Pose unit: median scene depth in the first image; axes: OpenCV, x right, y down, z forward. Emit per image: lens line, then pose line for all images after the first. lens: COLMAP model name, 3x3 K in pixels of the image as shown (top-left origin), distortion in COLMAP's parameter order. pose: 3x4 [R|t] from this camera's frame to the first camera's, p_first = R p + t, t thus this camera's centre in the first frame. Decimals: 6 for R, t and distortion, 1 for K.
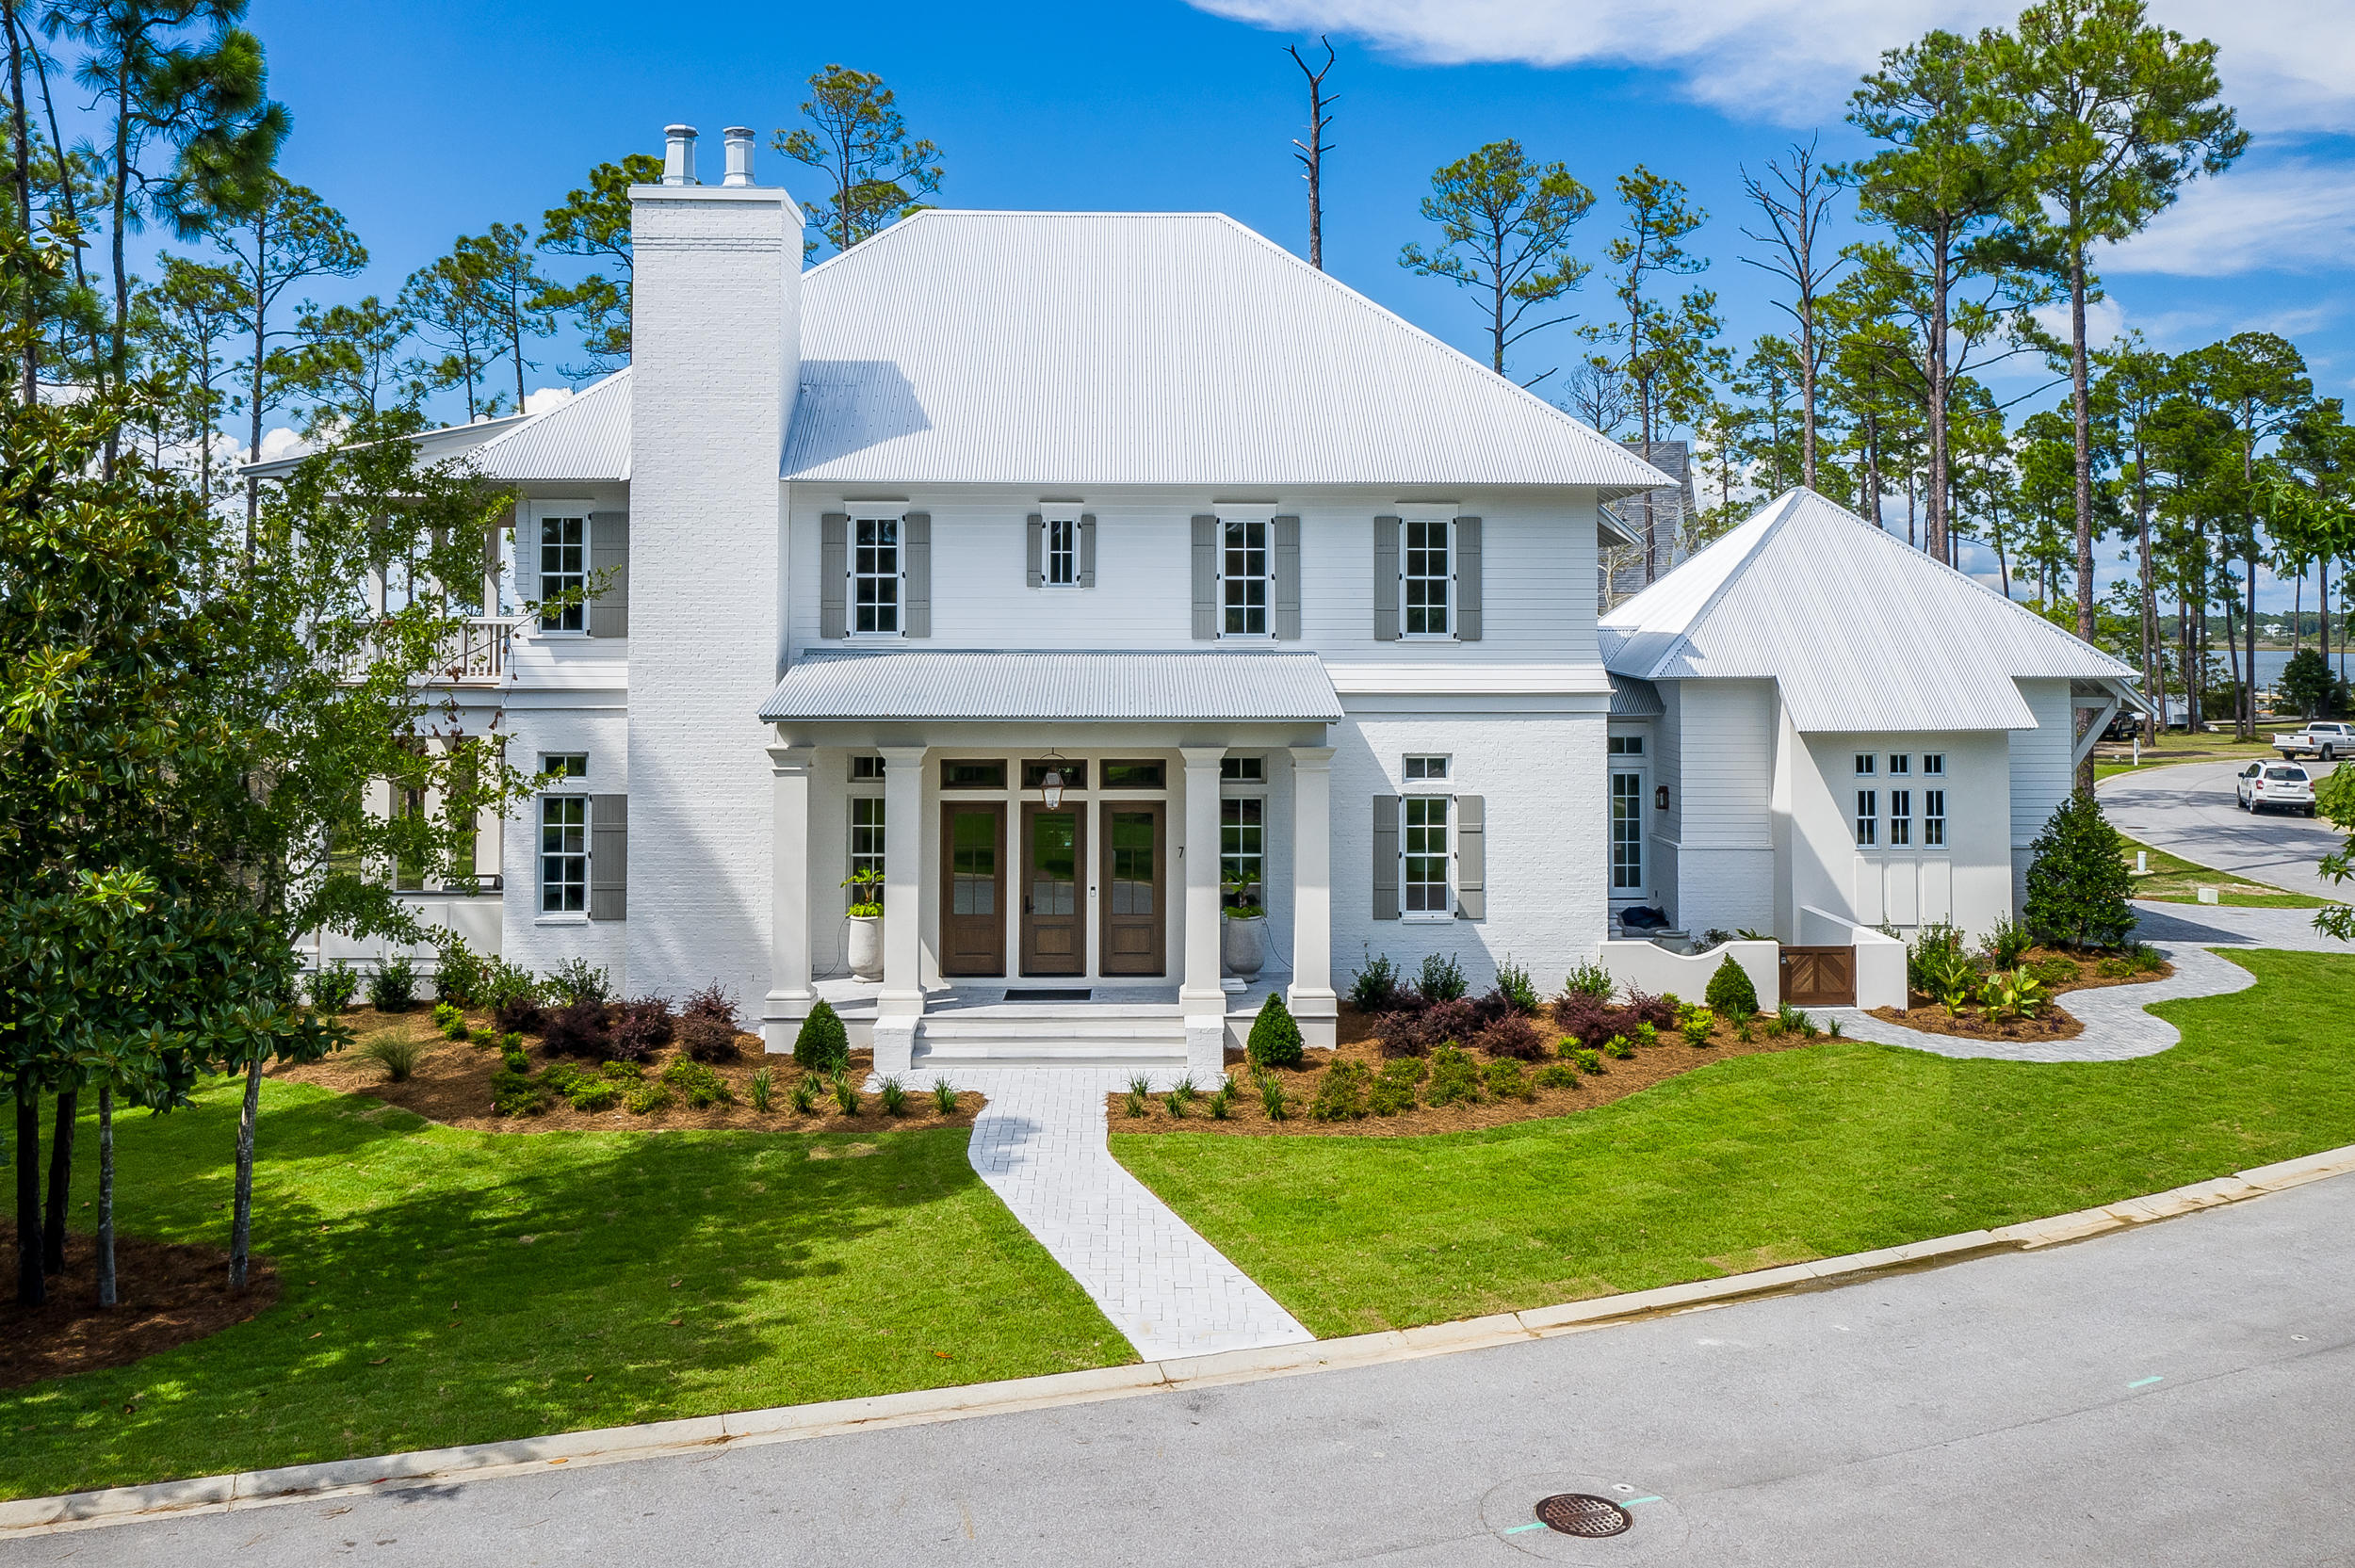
lens RADIAL K [[1995.6, 0, 1159.4], [0, 1995.6, 601.9], [0, 0, 1]] dist [-0.032488, 0.038148]
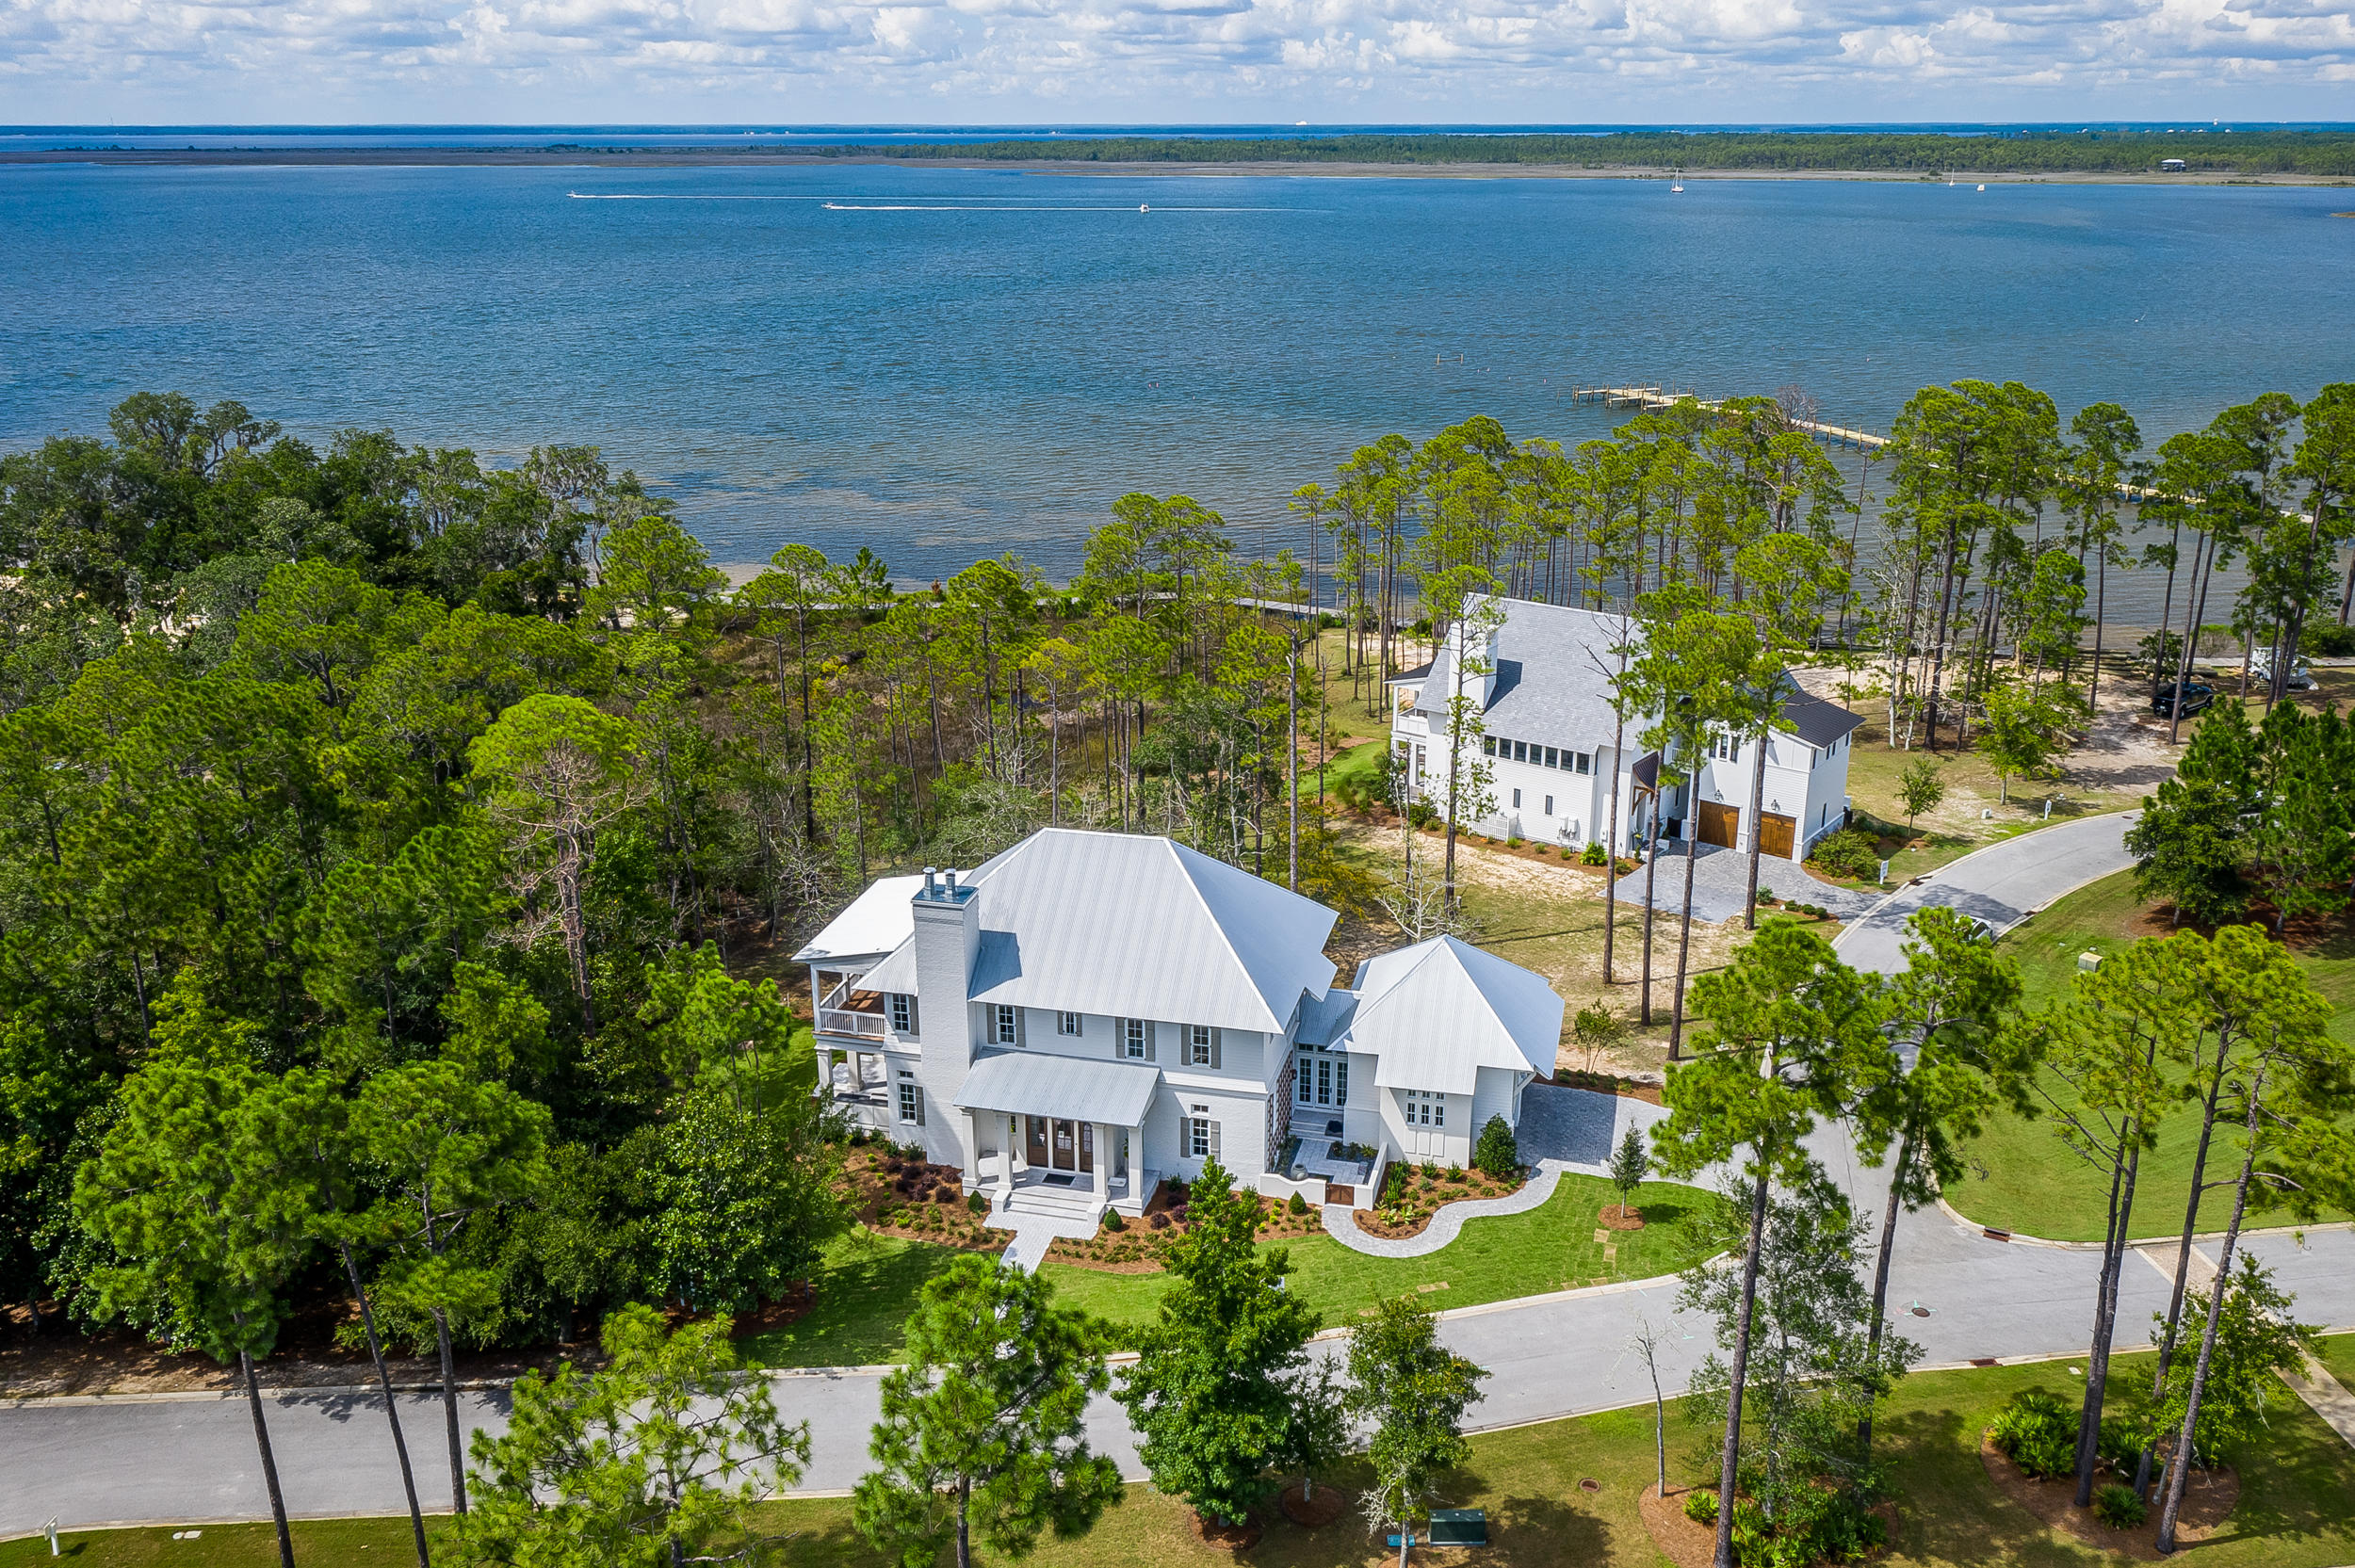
lens RADIAL K [[1995.6, 0, 1162.5], [0, 1995.6, 849.9], [0, 0, 1]] dist [-0.032488, 0.038148]
pose [[0.956549, 0.091462, -0.276854, 0.811254], [0.023682, 0.922017, 0.386424, -1.303992], [0.290607, -0.376190, 0.879789, -1.281773]]
